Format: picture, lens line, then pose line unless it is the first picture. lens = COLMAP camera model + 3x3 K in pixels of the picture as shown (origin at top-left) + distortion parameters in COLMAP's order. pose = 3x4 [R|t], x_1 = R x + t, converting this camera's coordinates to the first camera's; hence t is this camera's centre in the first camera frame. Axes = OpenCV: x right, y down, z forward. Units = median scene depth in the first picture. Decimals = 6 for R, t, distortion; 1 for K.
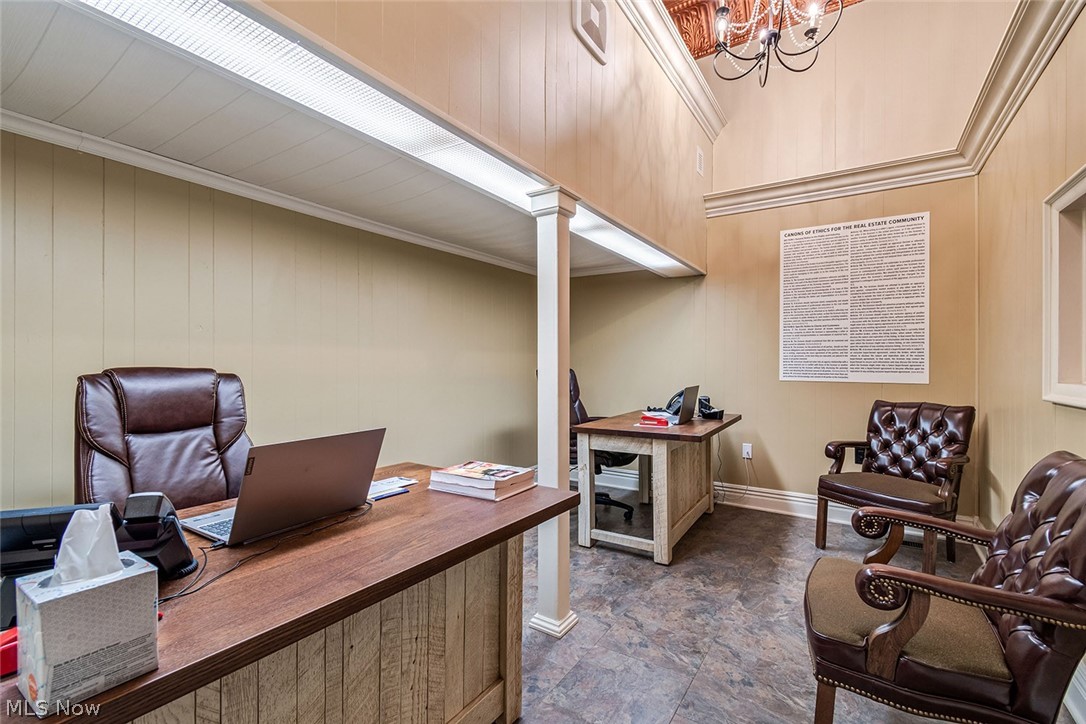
lens RADIAL K [[481.3, 0, 543.0], [0, 481.3, 362.0], [0, 0, 1]] dist [0.000802, 0.000065]
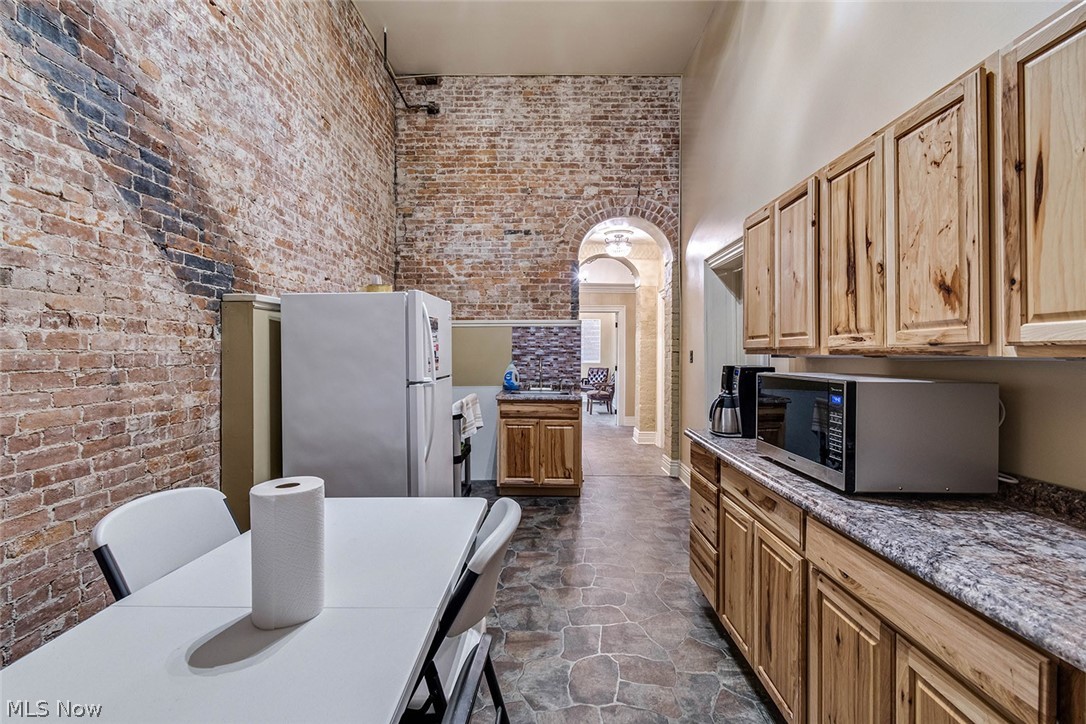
lens RADIAL K [[481.3, 0, 543.0], [0, 481.3, 362.0], [0, 0, 1]] dist [0.000802, 0.000065]
pose [[0.842134, -0.004424, 0.539251, -1.756349], [0.002671, 0.999988, 0.004033, 0.019639], [-0.539262, -0.001956, 0.842136, -2.112525]]
